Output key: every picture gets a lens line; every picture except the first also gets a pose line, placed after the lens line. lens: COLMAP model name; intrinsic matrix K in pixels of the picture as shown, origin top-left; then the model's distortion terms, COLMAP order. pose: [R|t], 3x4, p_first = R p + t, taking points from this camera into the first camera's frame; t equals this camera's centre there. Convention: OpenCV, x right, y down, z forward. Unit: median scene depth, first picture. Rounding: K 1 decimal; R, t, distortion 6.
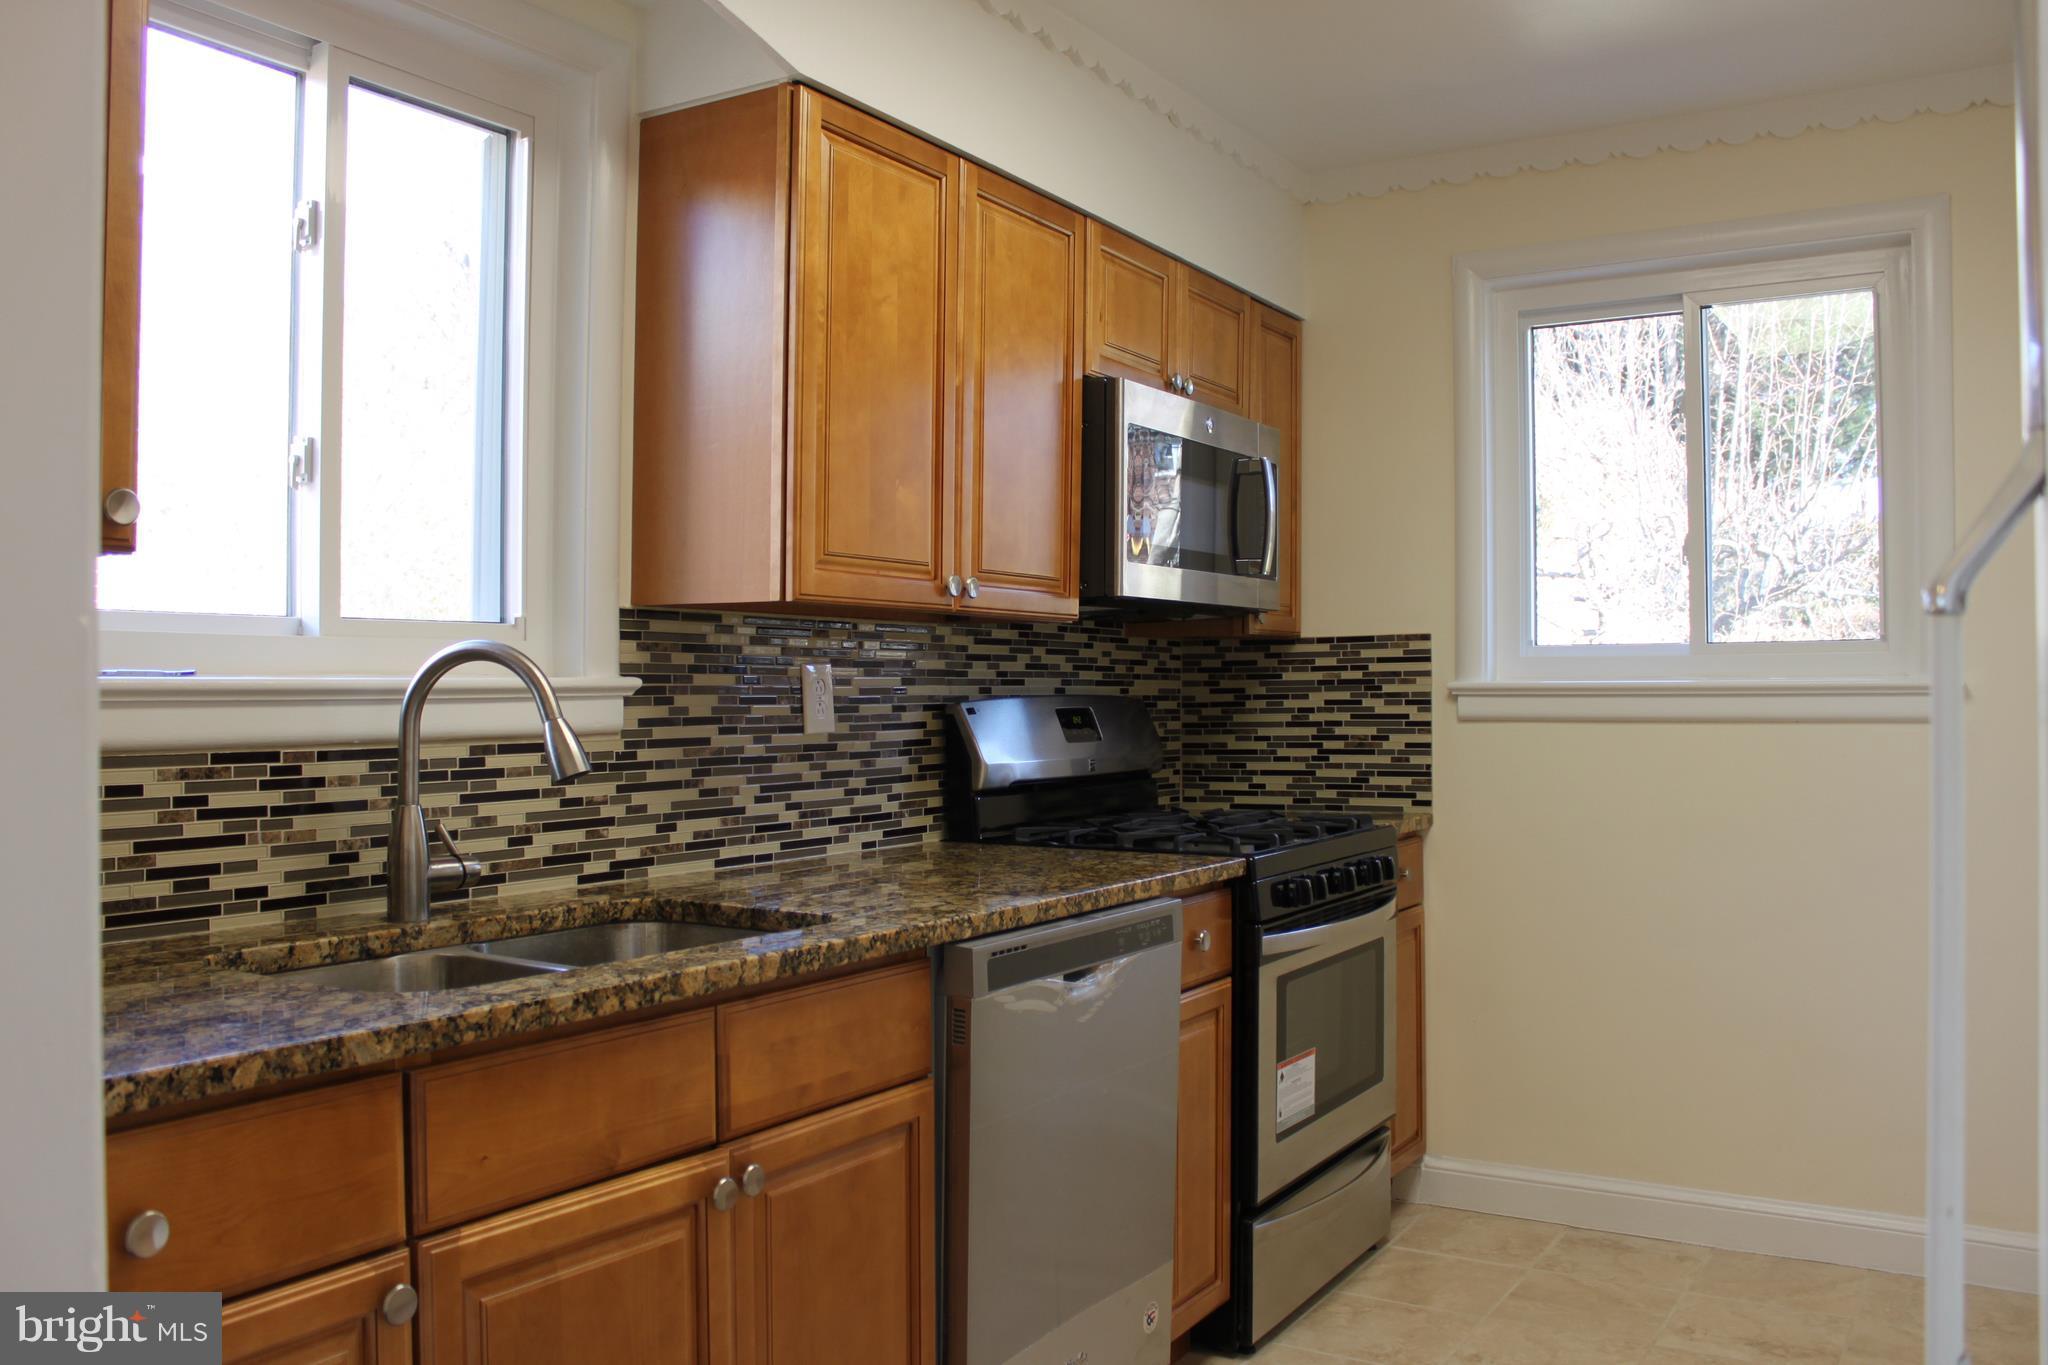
lens RADIAL K [[1694.1, 0, 1040.2], [0, 1694.1, 684.8], [0, 0, 1]] dist [-0.158349, 0.115698]
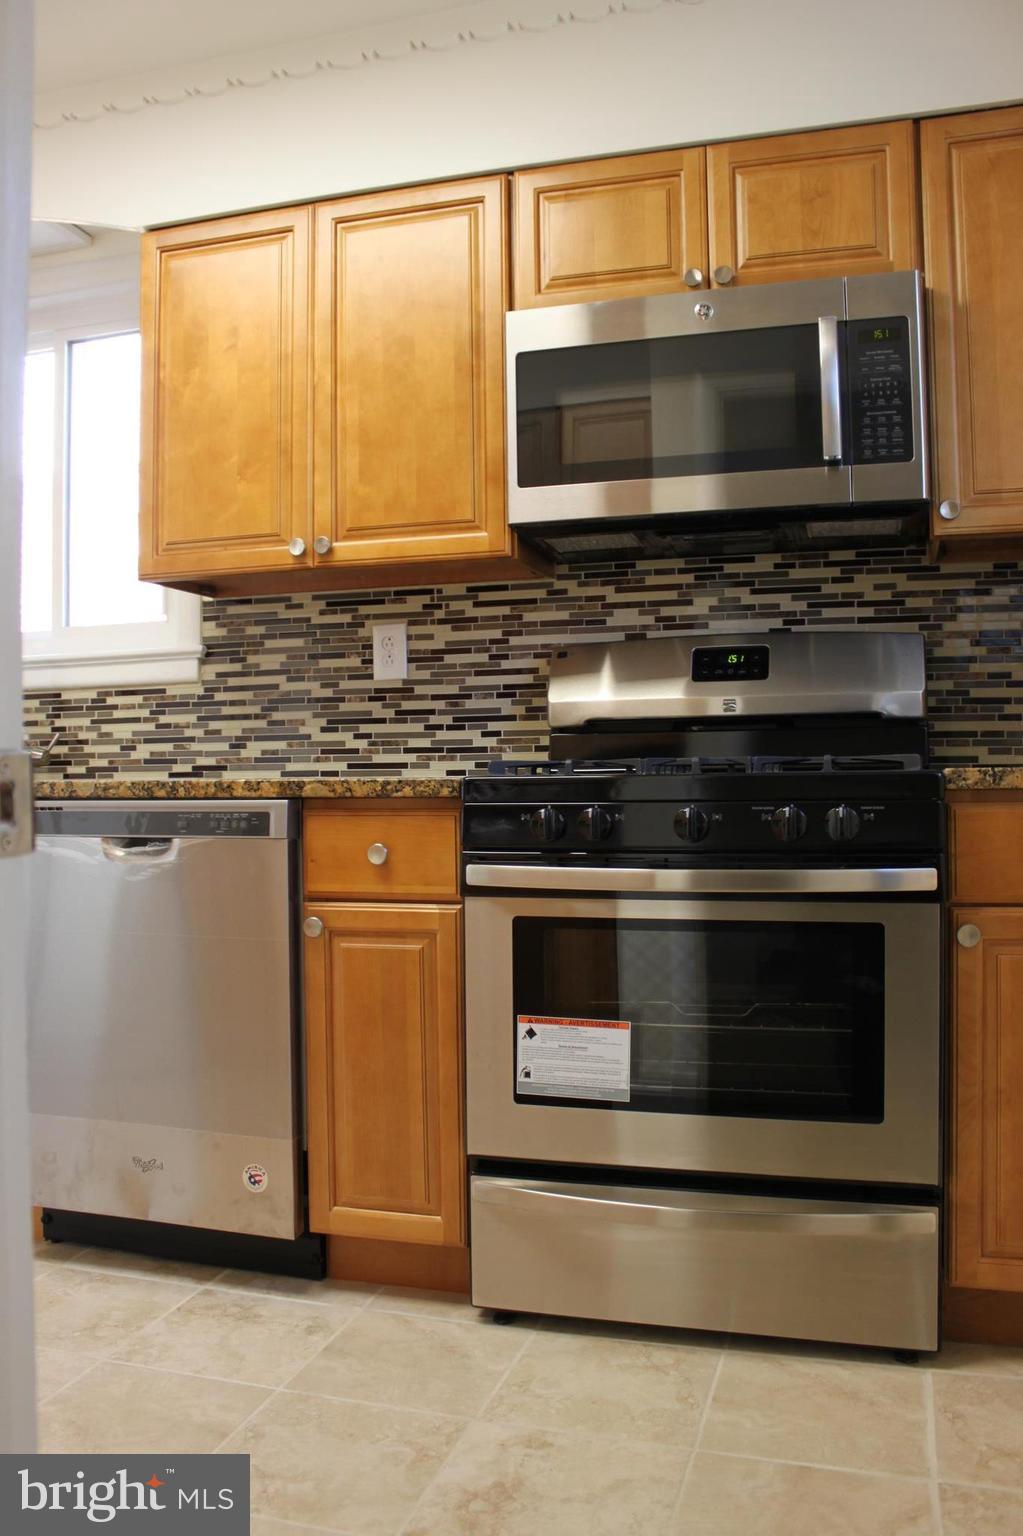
lens RADIAL K [[1270.6, 0, 518.1], [0, 1270.6, 775.7], [0, 0, 1]] dist [-0.158349, 0.115698]
pose [[0.256956, -0.004876, -0.966411, 0.880274], [0.011874, 0.999928, -0.001888, 0.112849], [0.966350, -0.010990, 0.256995, 0.926204]]
